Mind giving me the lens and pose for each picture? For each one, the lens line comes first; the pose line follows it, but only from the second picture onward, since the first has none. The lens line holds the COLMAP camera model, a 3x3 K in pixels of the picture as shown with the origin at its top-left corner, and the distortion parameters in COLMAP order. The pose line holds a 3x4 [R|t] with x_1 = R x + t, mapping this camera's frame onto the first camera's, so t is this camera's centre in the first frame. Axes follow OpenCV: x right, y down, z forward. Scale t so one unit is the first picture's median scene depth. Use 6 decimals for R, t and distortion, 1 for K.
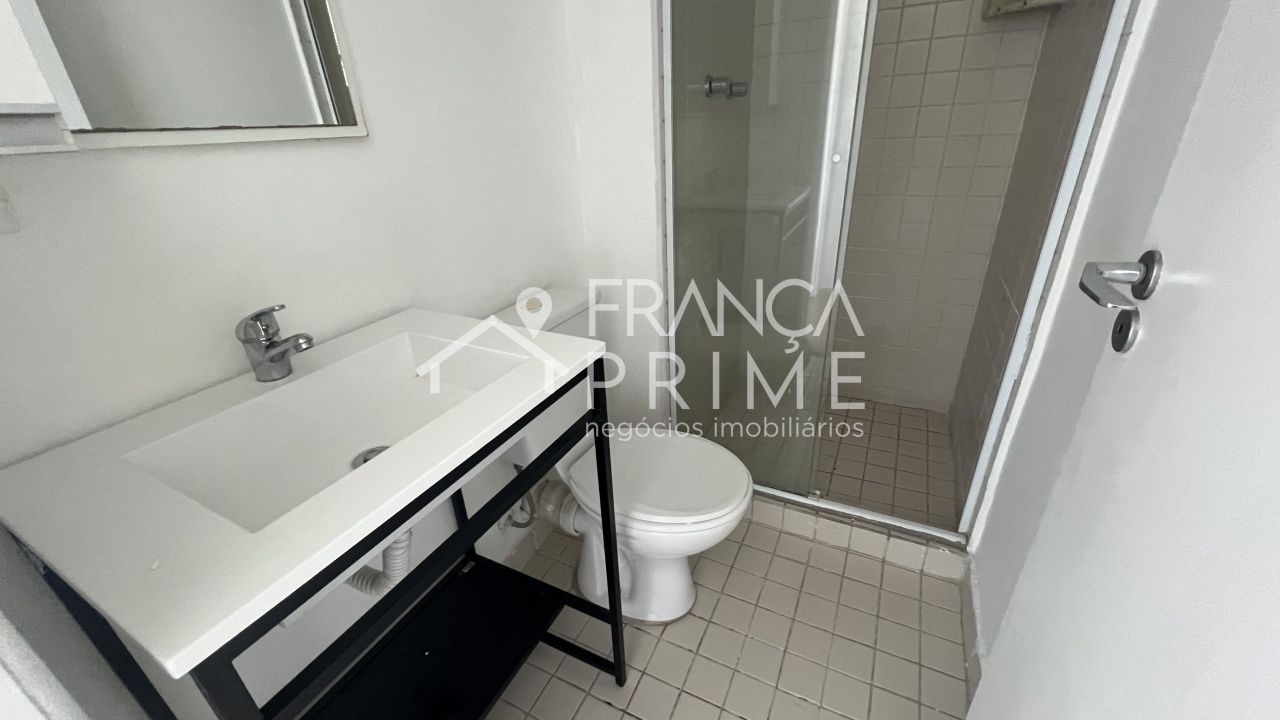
lens RADIAL K [[508.0, 0, 639.3], [0, 508.0, 360.0], [0, 0, 1]] dist [-0.000956, 0.000123]
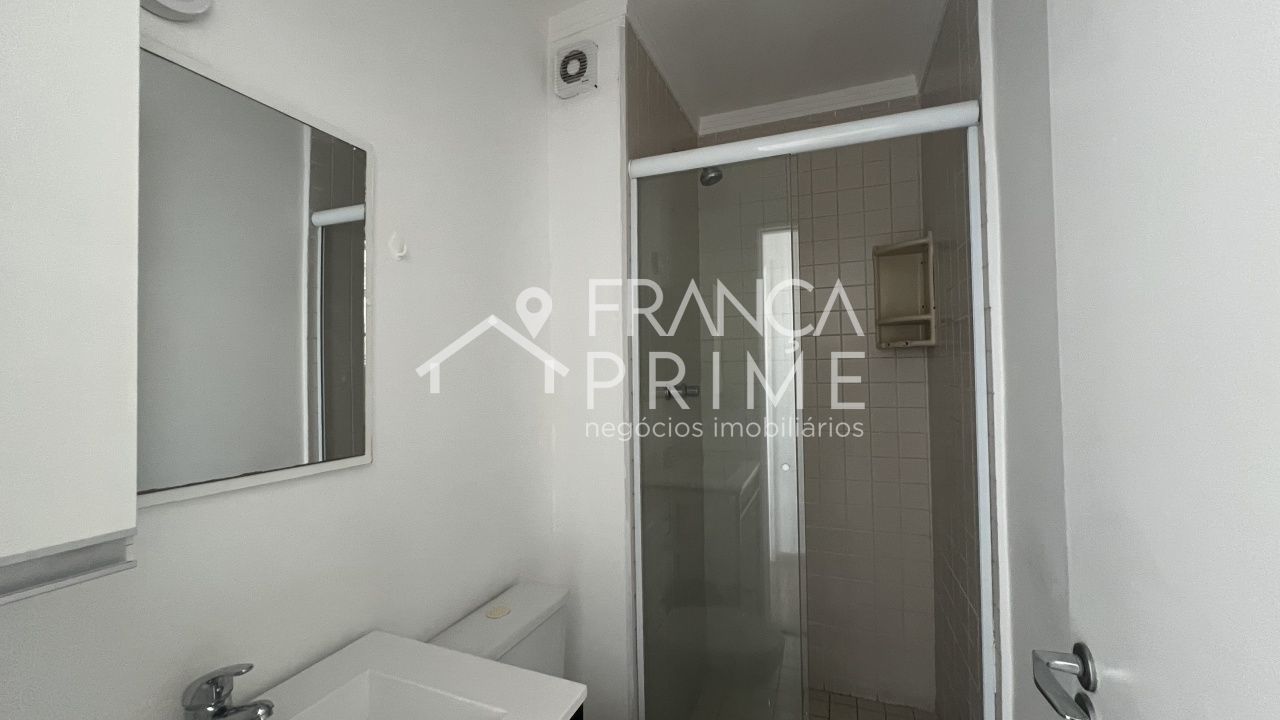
lens RADIAL K [[508.0, 0, 638.6], [0, 508.0, 360.0], [0, 0, 1]] dist [-0.000956, 0.000123]
pose [[0.995406, 0.030439, 0.090781, -0.052259], [0.013339, 0.894789, -0.446290, -0.108153], [-0.094814, 0.445451, 0.890272, -0.091516]]
